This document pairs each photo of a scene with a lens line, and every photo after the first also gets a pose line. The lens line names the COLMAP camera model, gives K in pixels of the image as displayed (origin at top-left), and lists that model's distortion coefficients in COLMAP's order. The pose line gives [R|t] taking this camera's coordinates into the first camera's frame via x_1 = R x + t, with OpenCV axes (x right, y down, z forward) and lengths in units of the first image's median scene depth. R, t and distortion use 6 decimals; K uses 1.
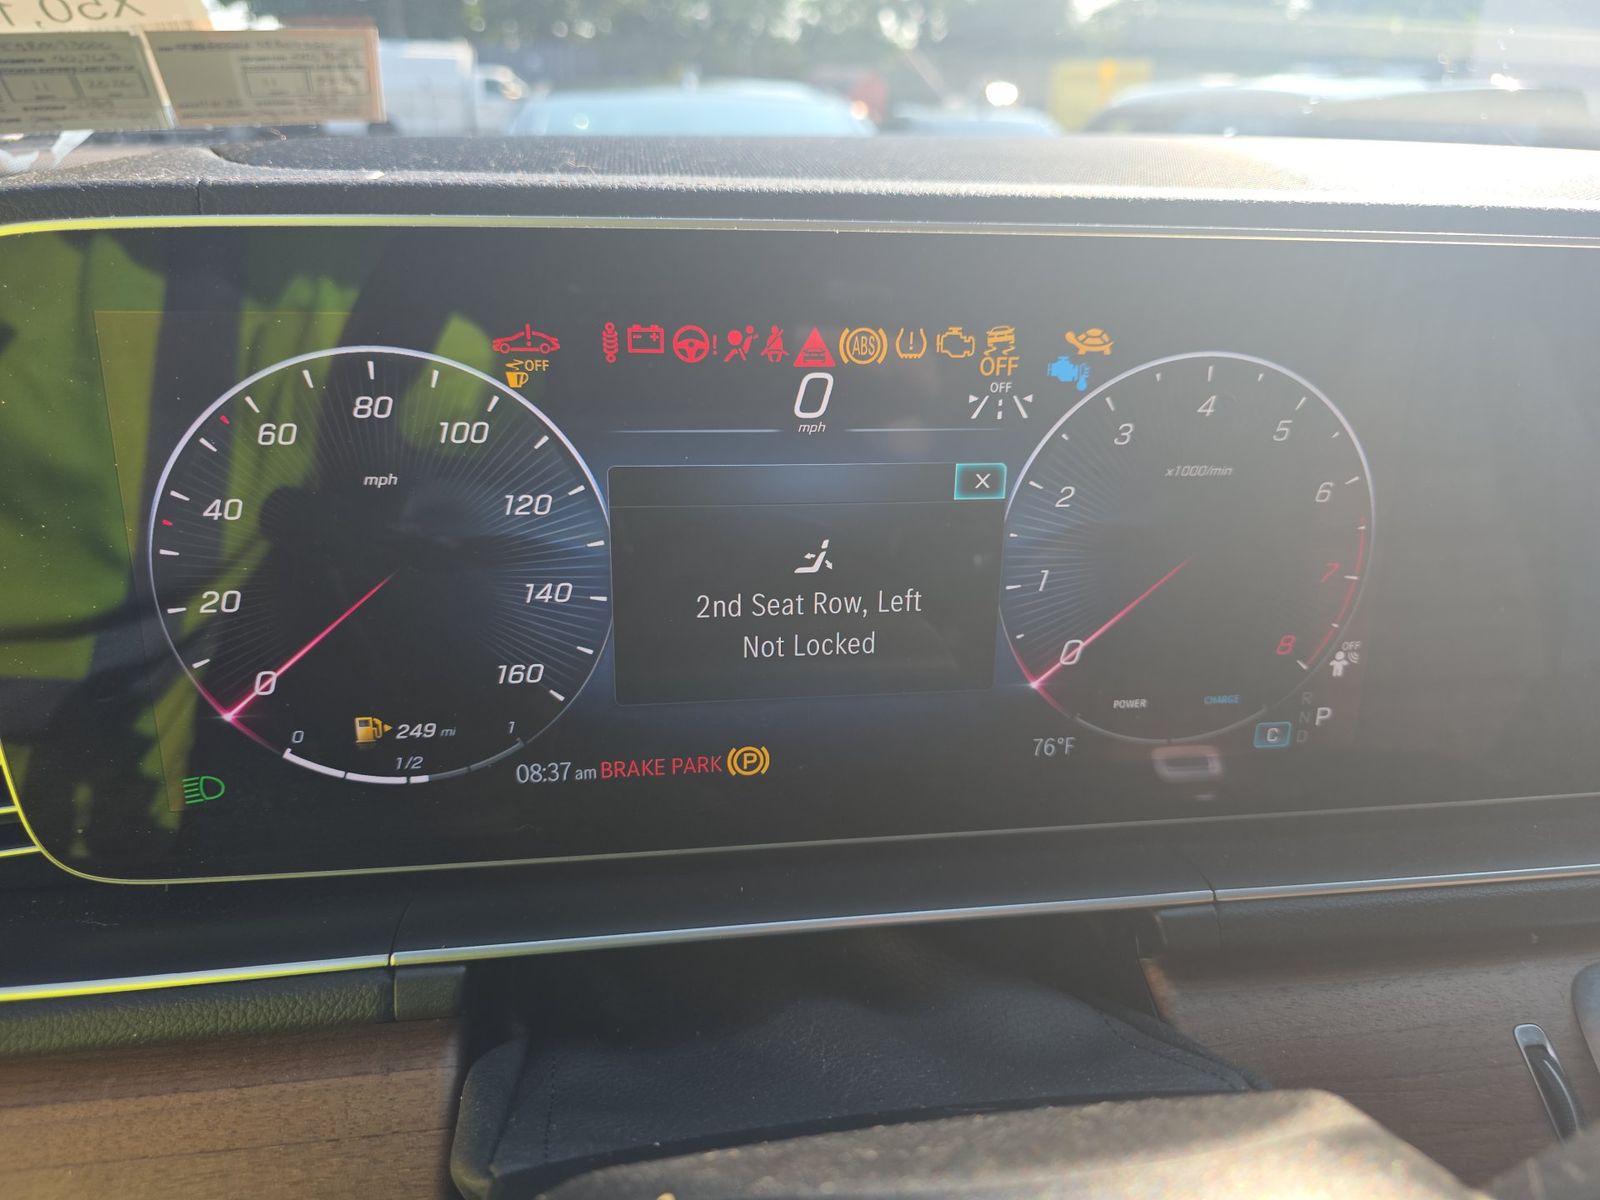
lens RADIAL K [[1077.0, 0, 830.6], [0, 1077.0, 605.5], [0, 0, 1]] dist [0.038160, -0.002489]
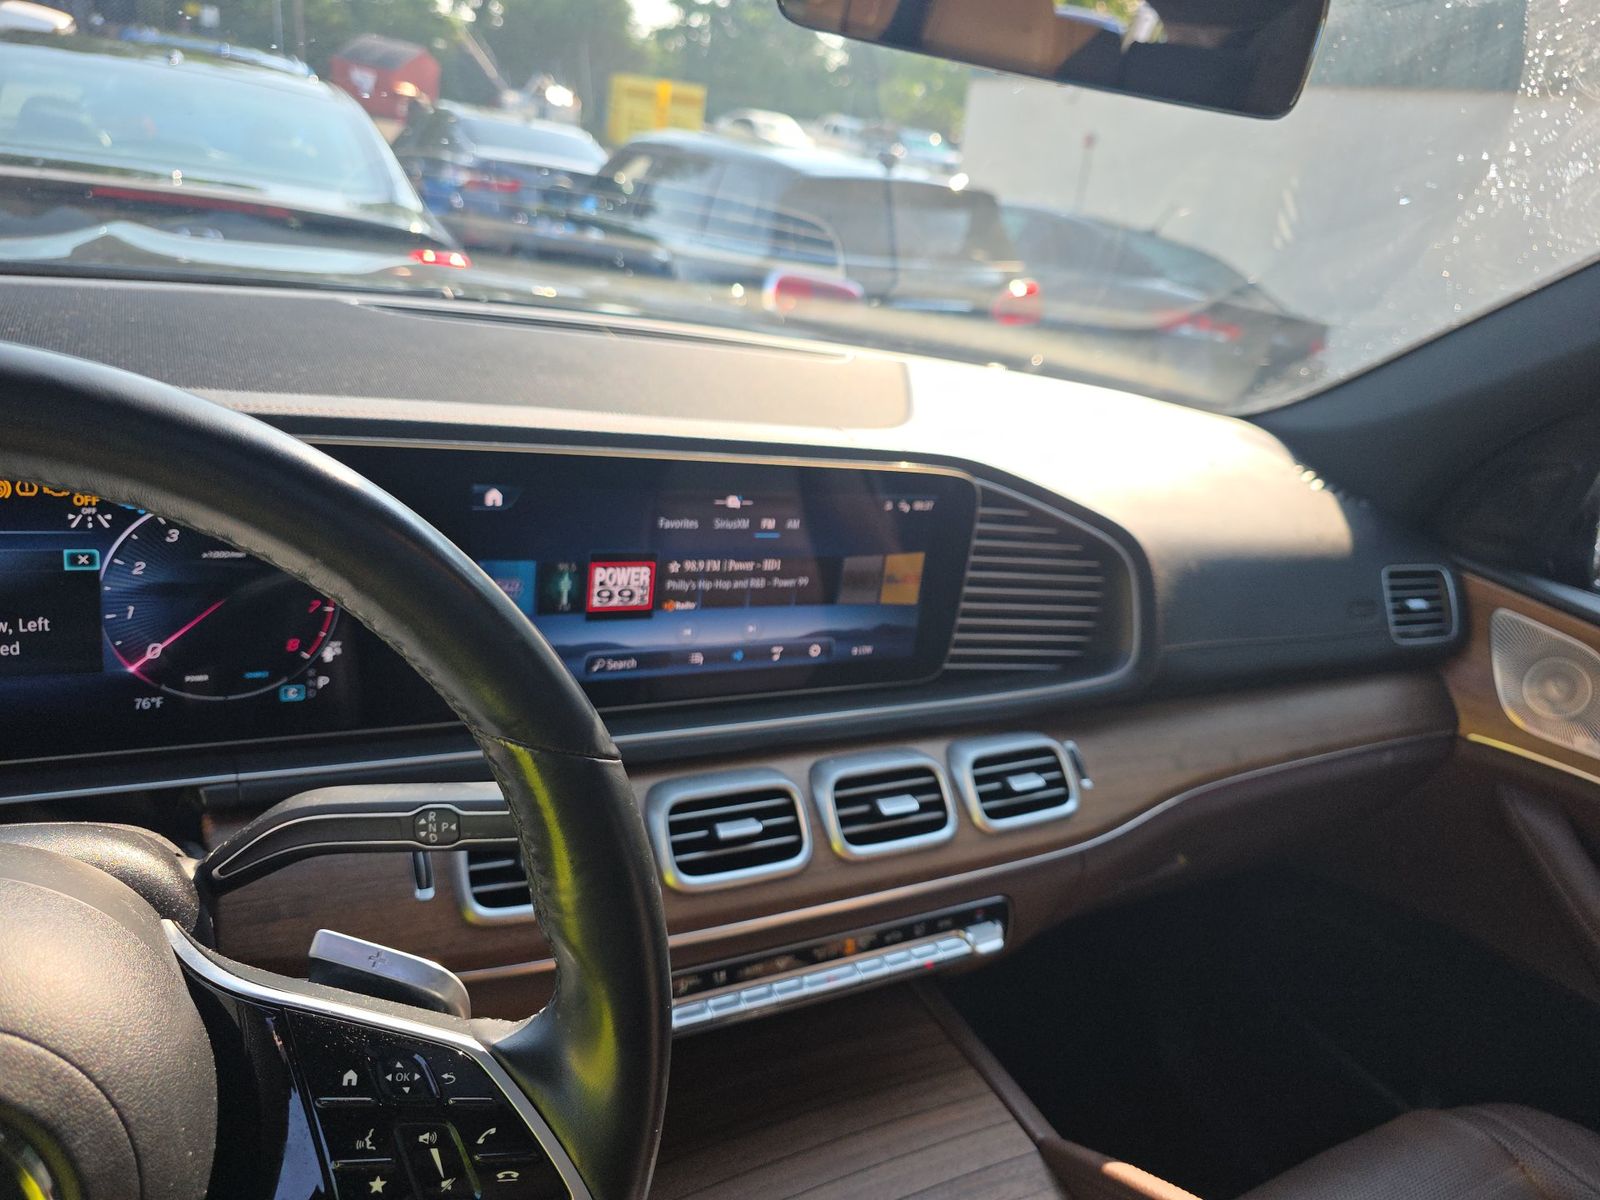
lens RADIAL K [[1072.7, 0, 800.0], [0, 1072.7, 600.0], [0, 0, 1]] dist [0.066811, -0.064620]
pose [[0.937406, -0.000766, 0.348238, 0.639752], [0.000764, 1.000000, 0.000141, -0.045479], [-0.348238, 0.000134, 0.937406, -1.177907]]
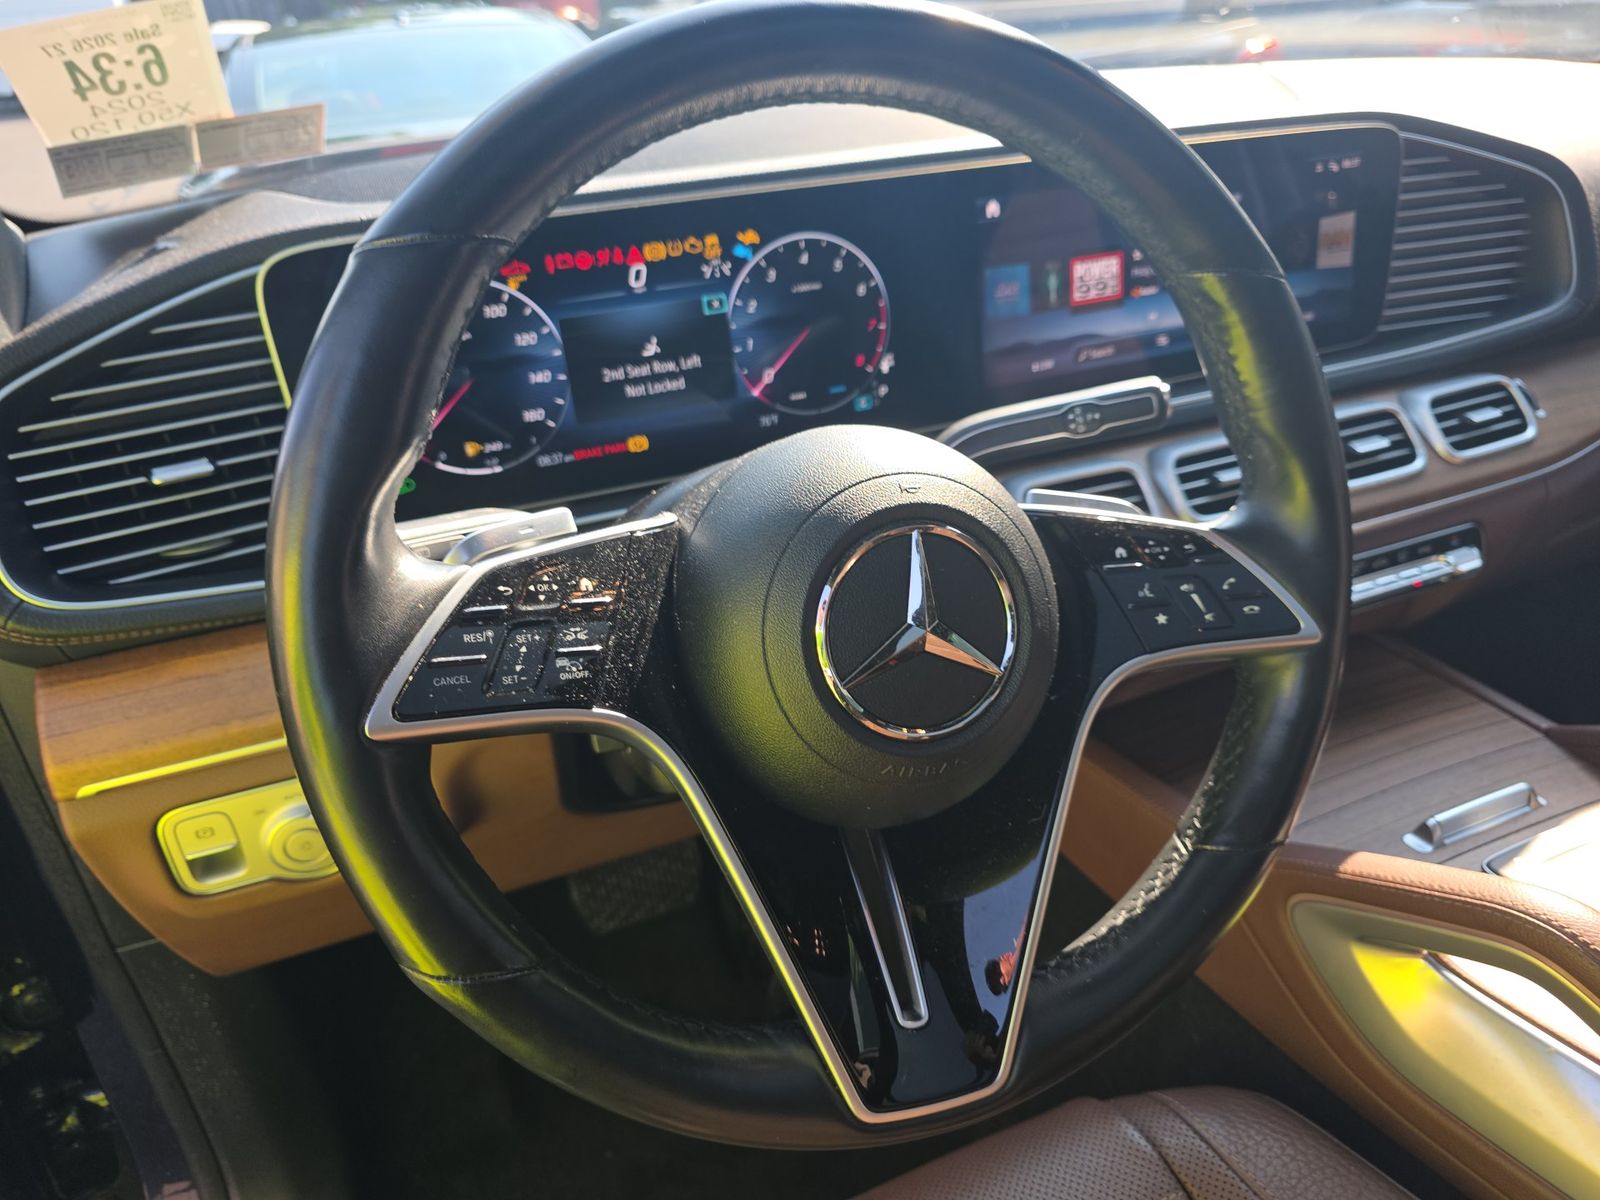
lens RADIAL K [[1077.0, 0, 830.6], [0, 1077.0, 605.5], [0, 0, 1]] dist [0.038160, -0.002489]
pose [[0.969108, -0.186011, 0.161957, -0.118728], [0.172212, 0.980414, 0.095556, 0.343059], [-0.176560, -0.064713, 0.982160, -1.383957]]
